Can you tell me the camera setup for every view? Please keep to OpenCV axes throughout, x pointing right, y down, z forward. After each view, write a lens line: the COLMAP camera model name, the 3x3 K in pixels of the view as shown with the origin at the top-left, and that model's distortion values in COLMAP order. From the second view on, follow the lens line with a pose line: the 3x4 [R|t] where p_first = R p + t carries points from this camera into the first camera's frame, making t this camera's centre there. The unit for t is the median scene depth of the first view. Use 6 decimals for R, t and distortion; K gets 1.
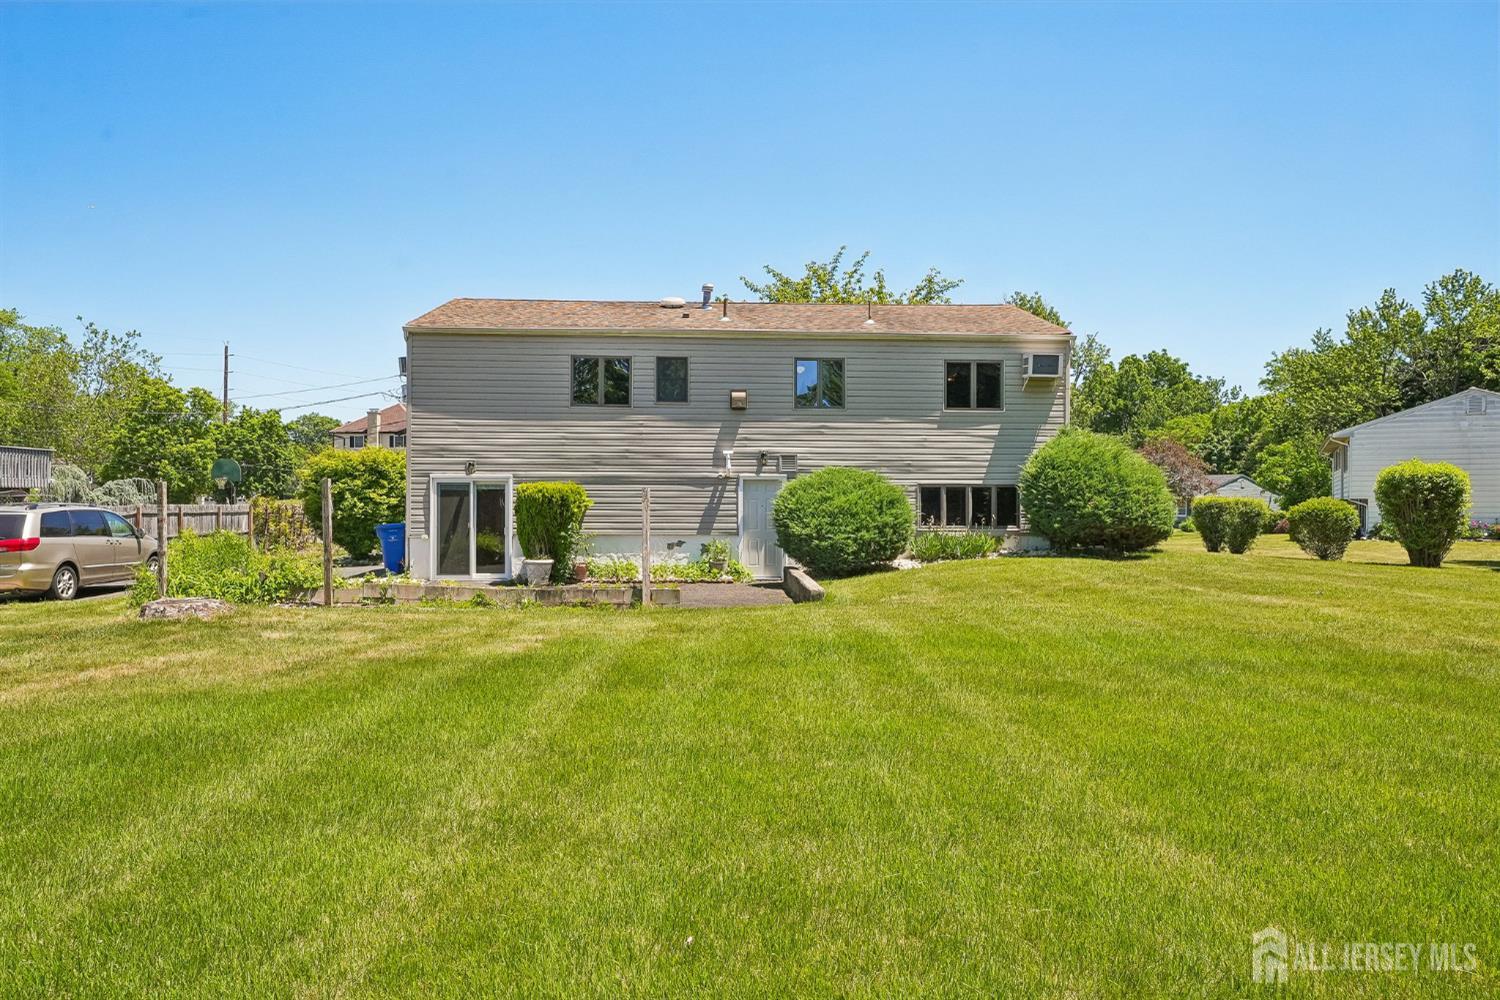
lens RADIAL K [[1026.0, 0, 753.5], [0, 1026.0, 505.3], [0, 0, 1]] dist [0.000795, 0.000333]
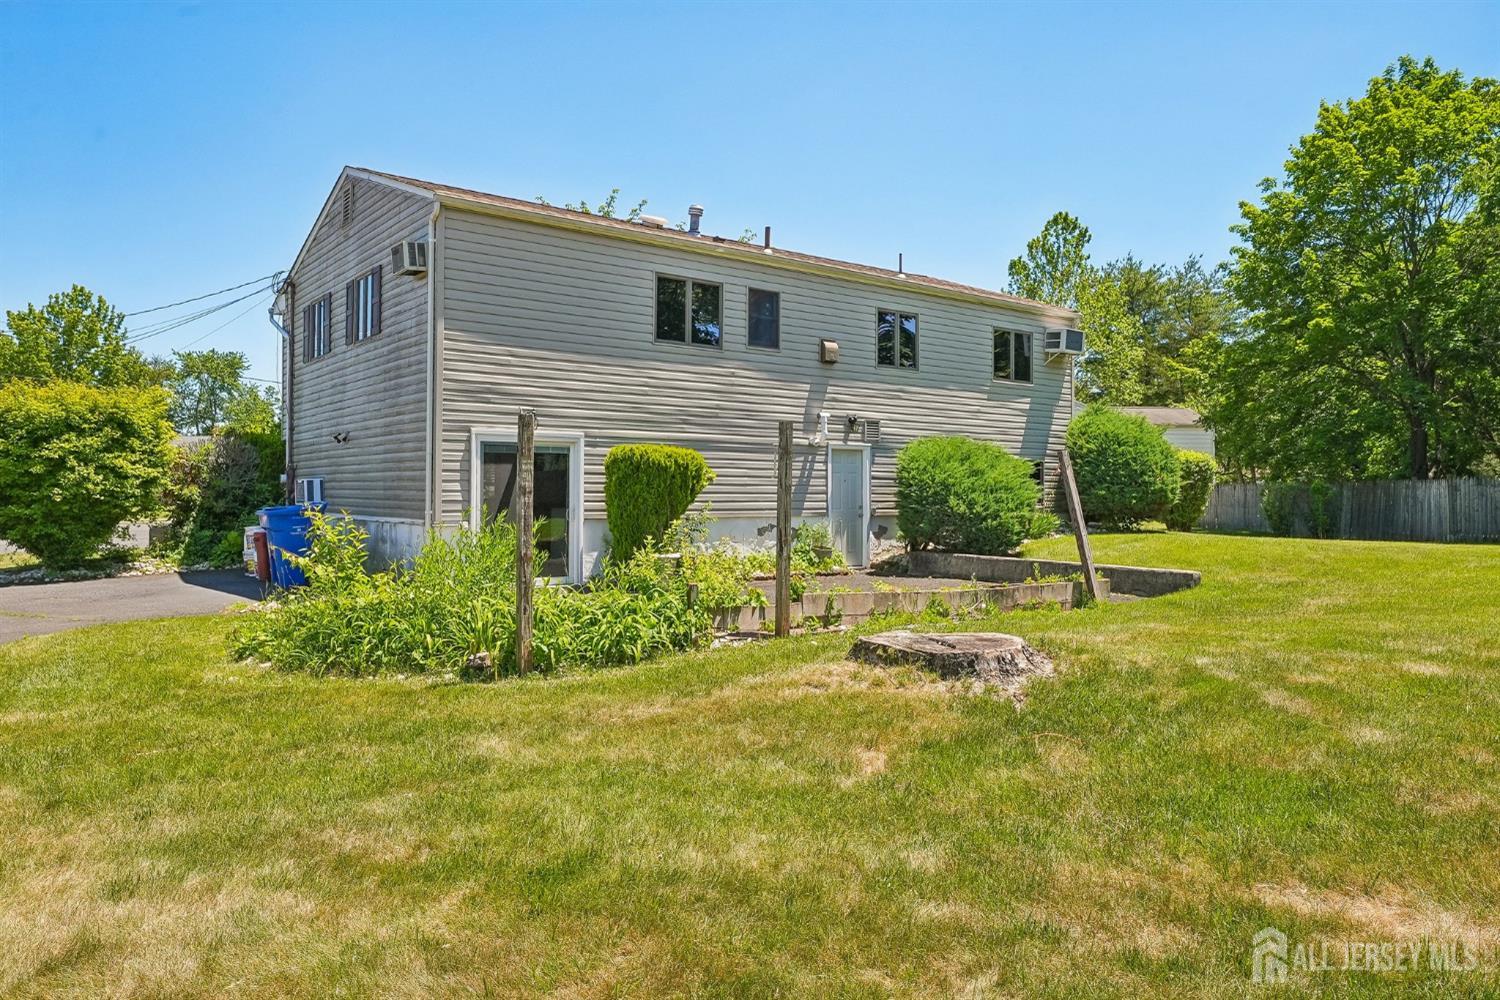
lens RADIAL K [[1026.0, 0, 750.9], [0, 1026.0, 494.1], [0, 0, 1]] dist [0.000795, 0.000333]
pose [[0.816569, -0.000509, 0.577247, -0.540462], [-0.000230, 0.999999, 0.001208, 0.010600], [-0.577248, -0.001119, 0.816568, 0.365078]]
